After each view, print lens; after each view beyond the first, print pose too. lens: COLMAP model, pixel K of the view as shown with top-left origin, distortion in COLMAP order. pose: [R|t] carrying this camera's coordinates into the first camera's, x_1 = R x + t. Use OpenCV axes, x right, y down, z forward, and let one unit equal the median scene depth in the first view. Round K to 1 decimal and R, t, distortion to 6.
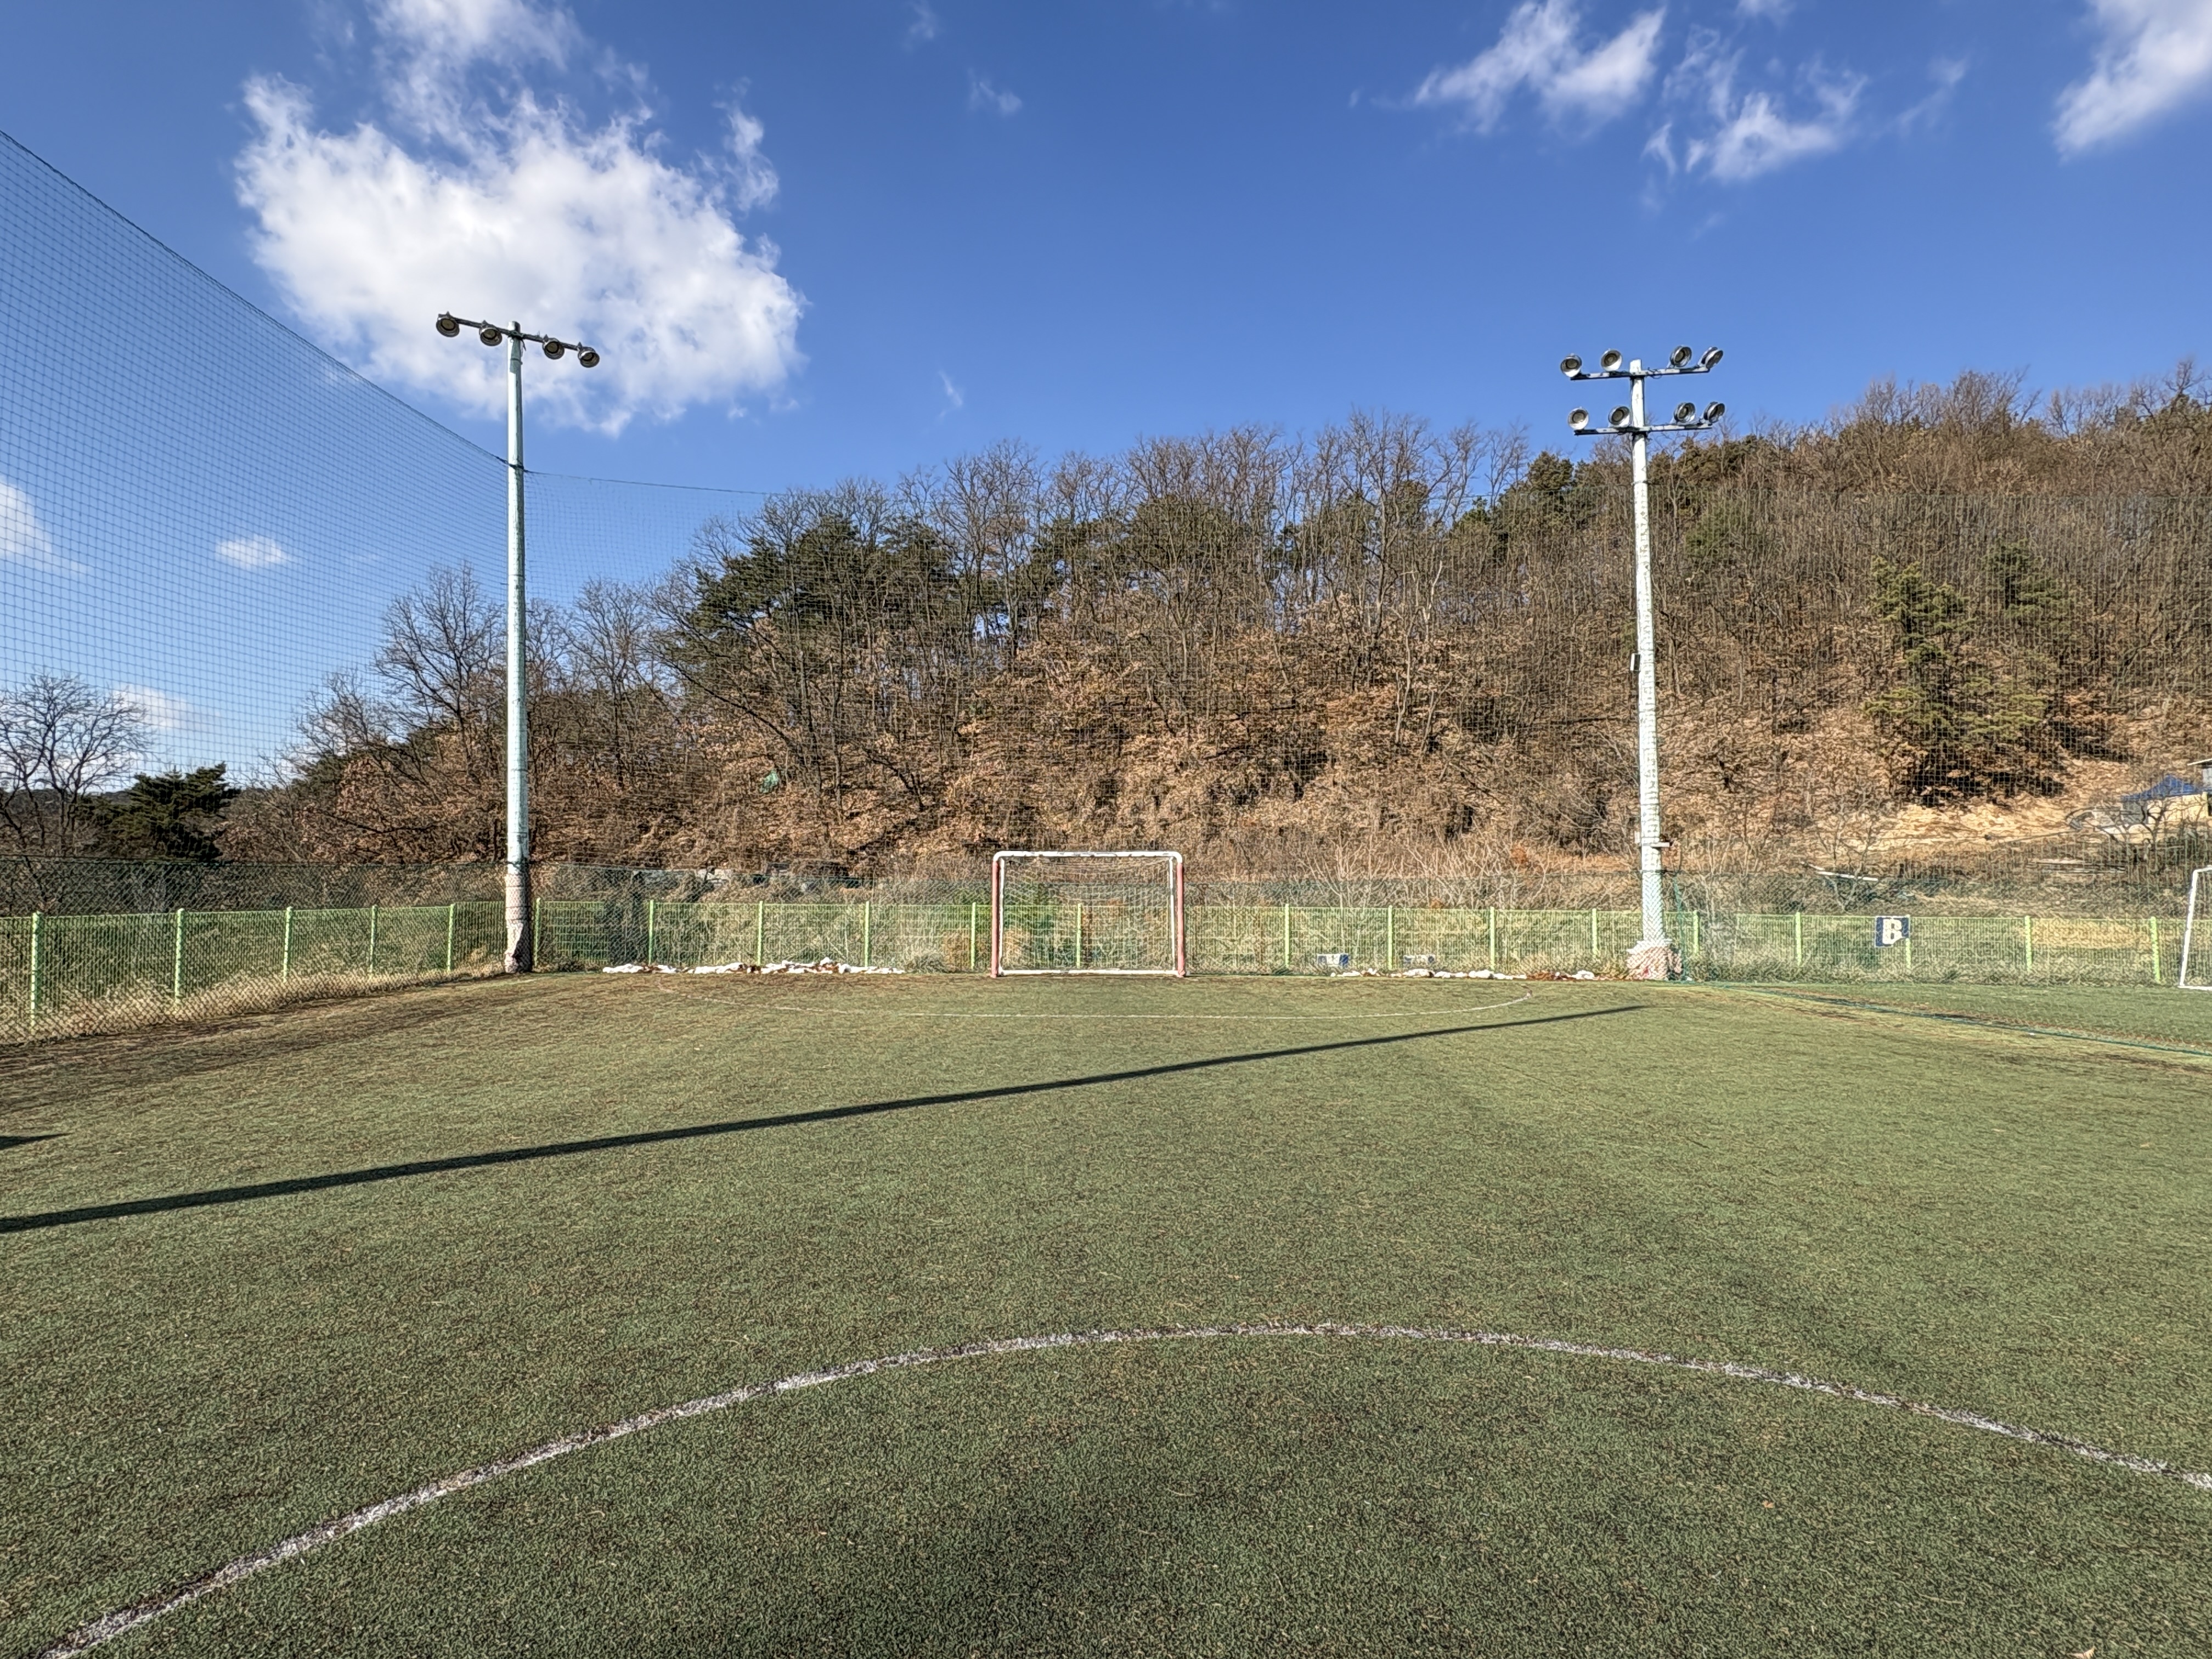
lens RADIAL K [[1190.7, 0, 1106.0], [0, 1190.7, 829.5], [0, 0, 1]] dist [0.001069, -0.000187]
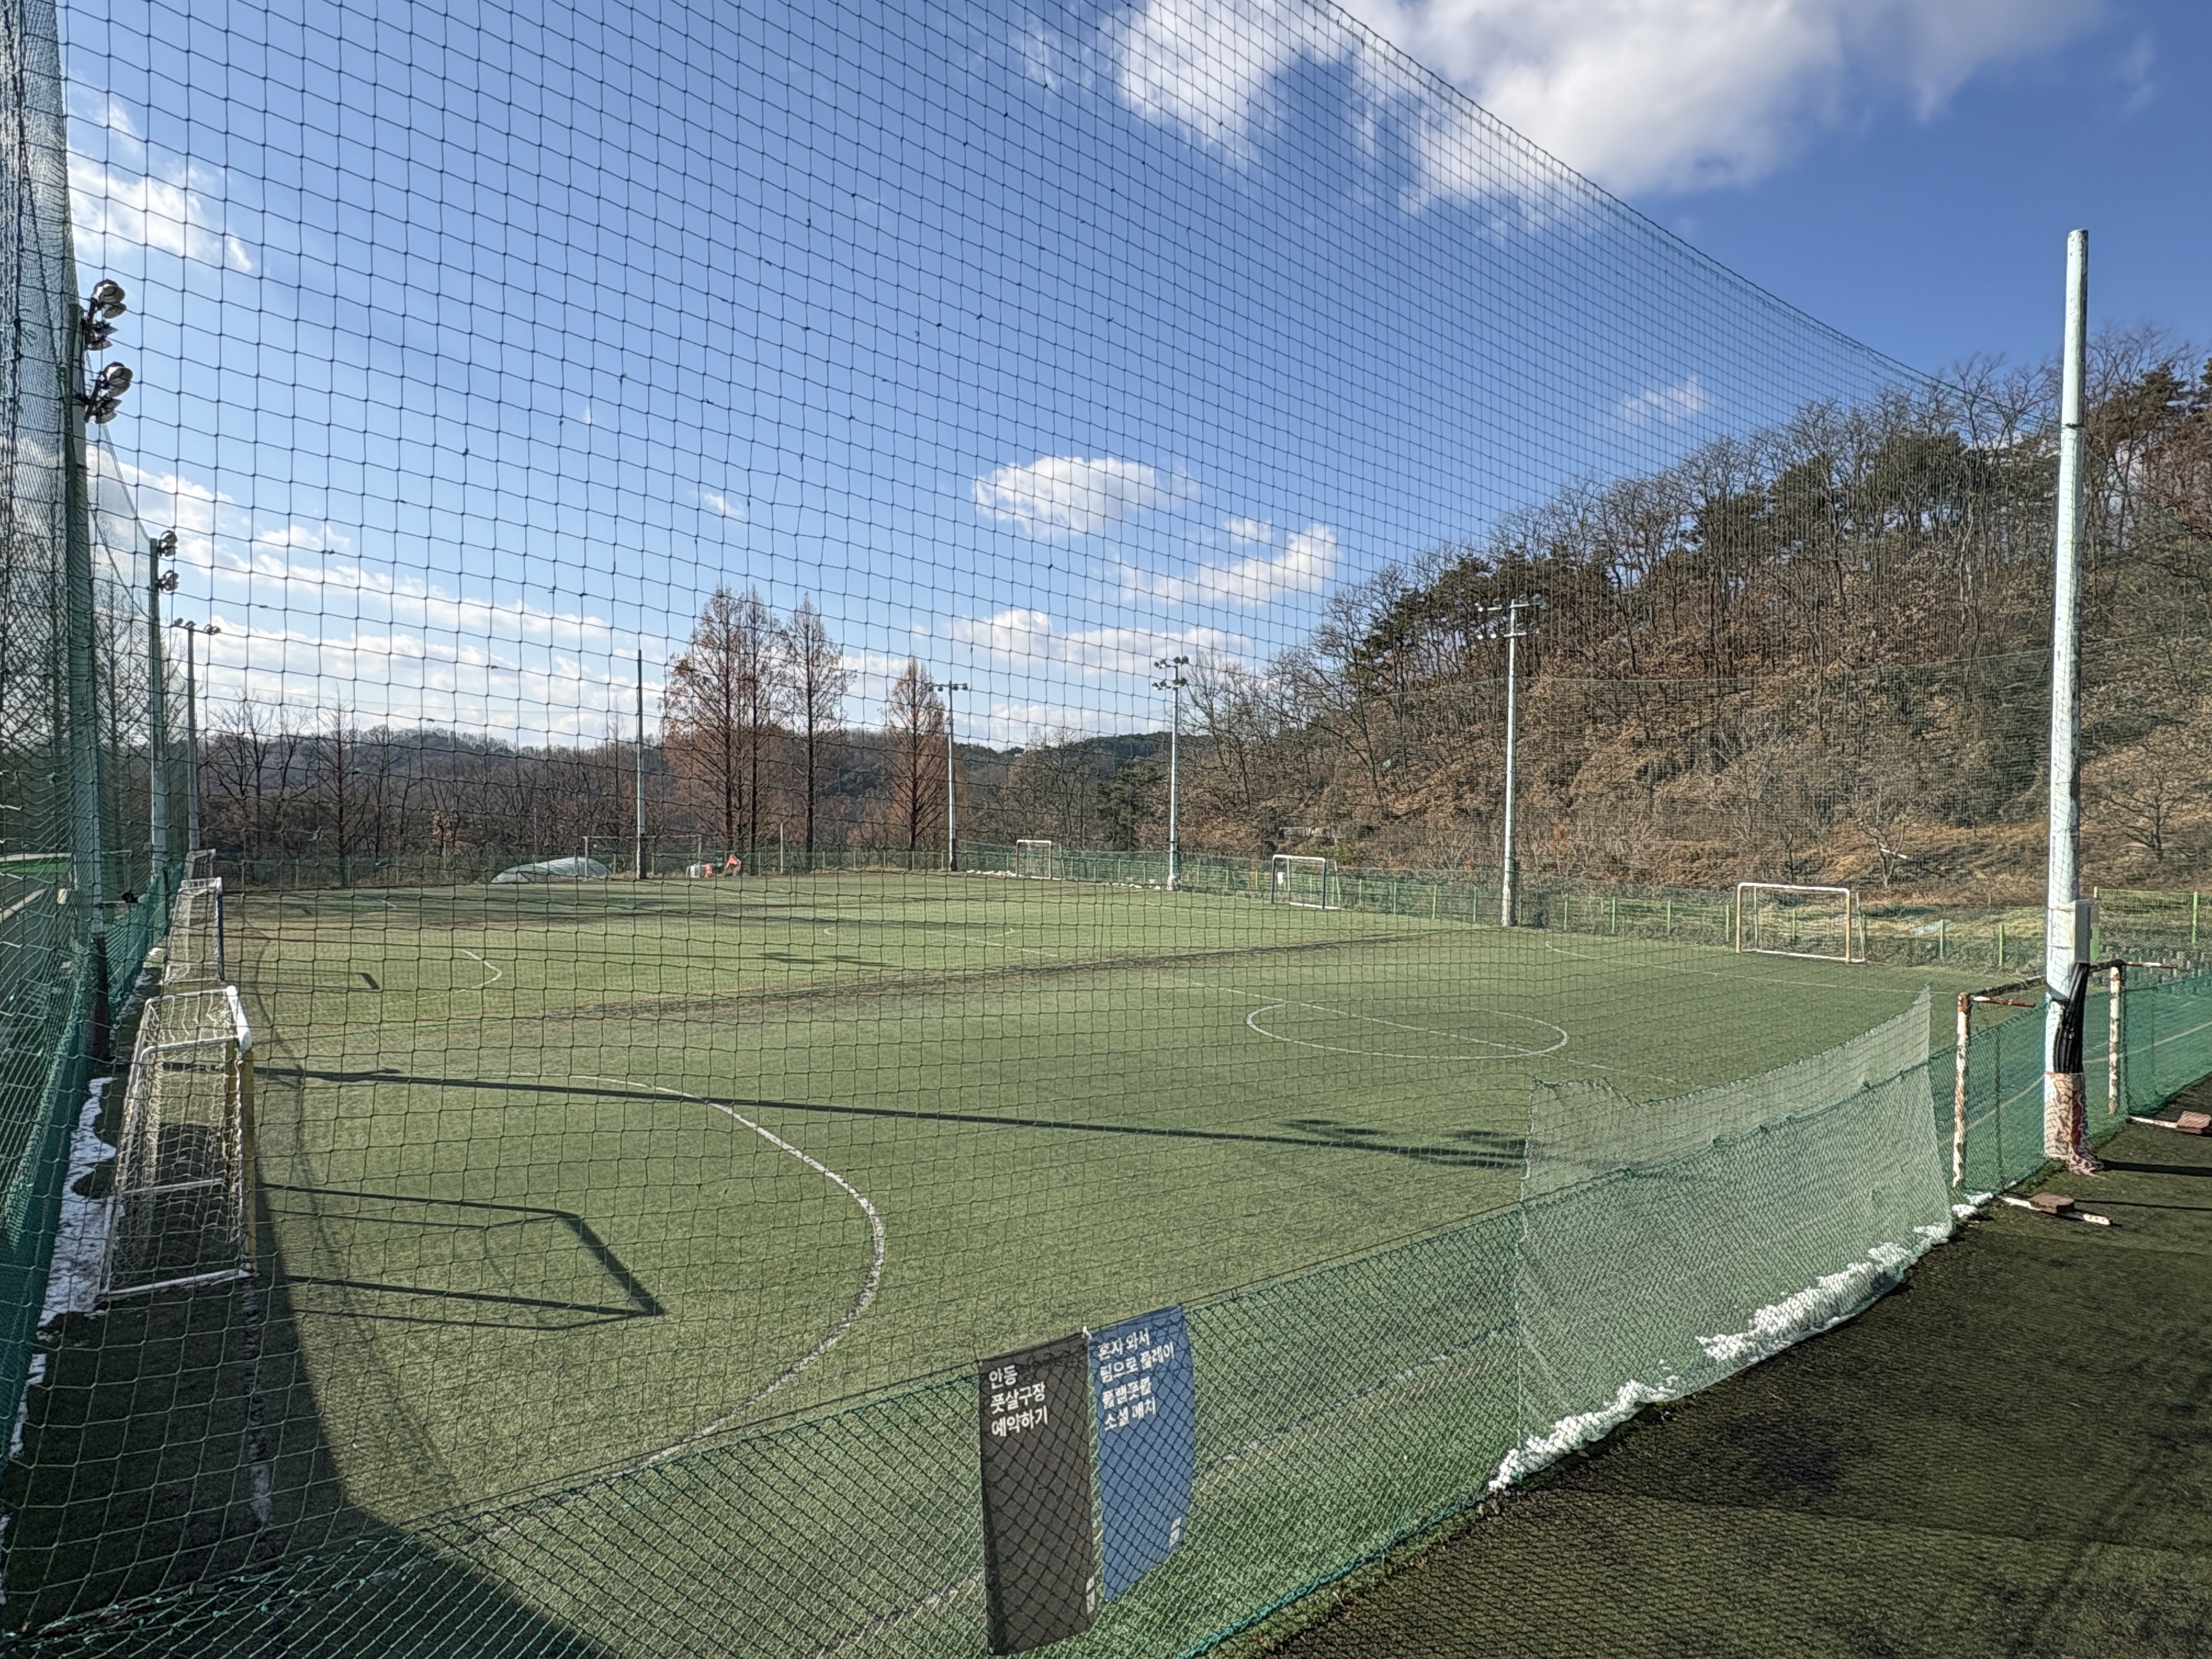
lens RADIAL K [[1287.7, 0, 1106.0], [0, 1287.7, 829.5], [0, 0, 1]] dist [0.000571, -0.000260]
pose [[0.632958, 0.016242, -0.774016, 0.755546], [0.029031, 0.998579, 0.044695, -0.043563], [0.773642, -0.050760, 0.631587, -0.285993]]
